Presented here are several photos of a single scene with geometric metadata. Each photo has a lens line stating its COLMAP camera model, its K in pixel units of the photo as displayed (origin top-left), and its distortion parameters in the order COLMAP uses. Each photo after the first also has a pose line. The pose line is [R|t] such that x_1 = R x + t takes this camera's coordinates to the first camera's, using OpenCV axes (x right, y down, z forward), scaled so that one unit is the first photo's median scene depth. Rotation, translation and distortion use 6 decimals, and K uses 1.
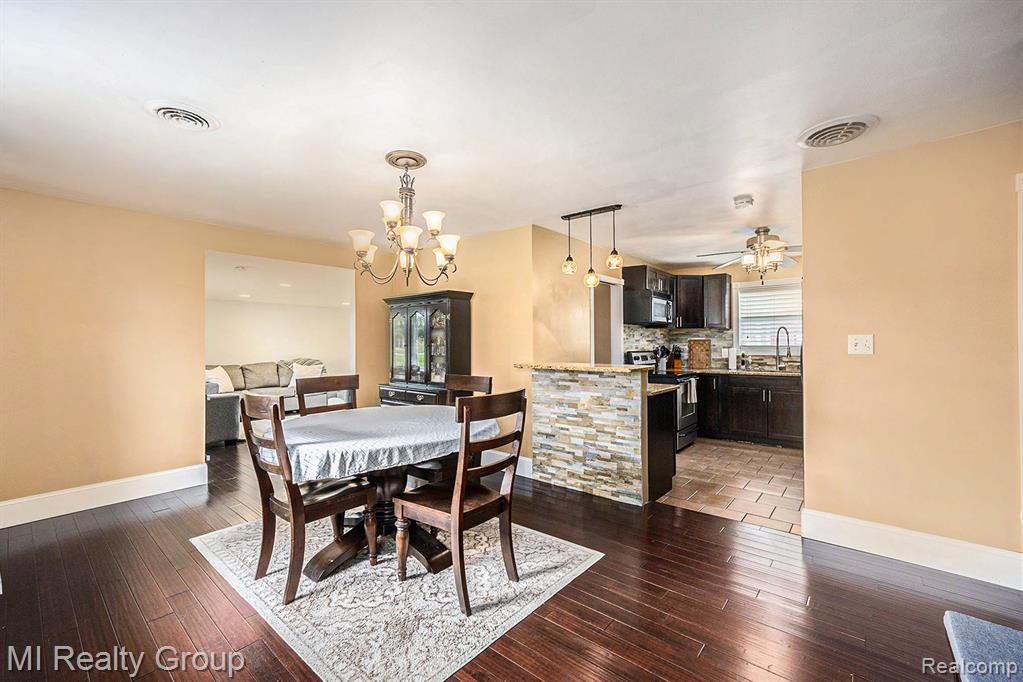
lens RADIAL K [[432.7, 0, 514.9], [0, 432.7, 341.7], [0, 0, 1]] dist [-0.047391, 0.025120]
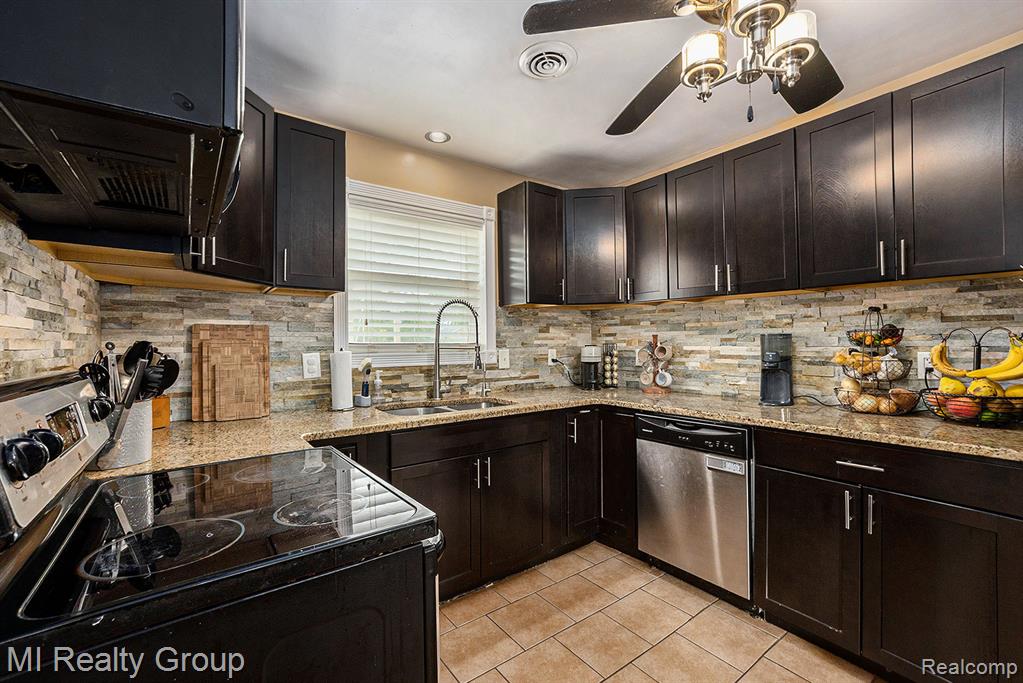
lens RADIAL K [[432.7, 0, 514.9], [0, 432.7, 342.2], [0, 0, 1]] dist [-0.047391, 0.025120]
pose [[0.218158, 0.008388, 0.975877, 0.188034], [0.005616, 0.999936, -0.009850, 0.012190], [-0.975897, 0.007630, 0.218097, 0.786938]]
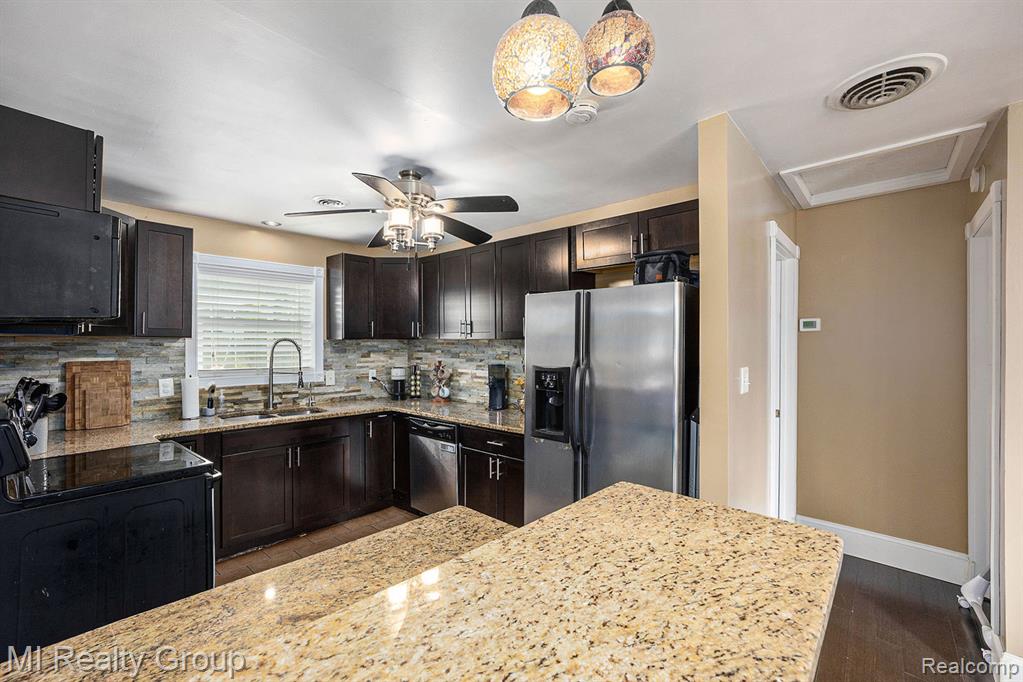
lens RADIAL K [[432.7, 0, 514.9], [0, 432.7, 341.7], [0, 0, 1]] dist [-0.047391, 0.025120]
pose [[0.016162, 0.014960, 0.999757, 0.006143], [-0.000731, 0.999888, -0.014950, -0.019996], [-0.999869, -0.000490, 0.016171, 0.610609]]
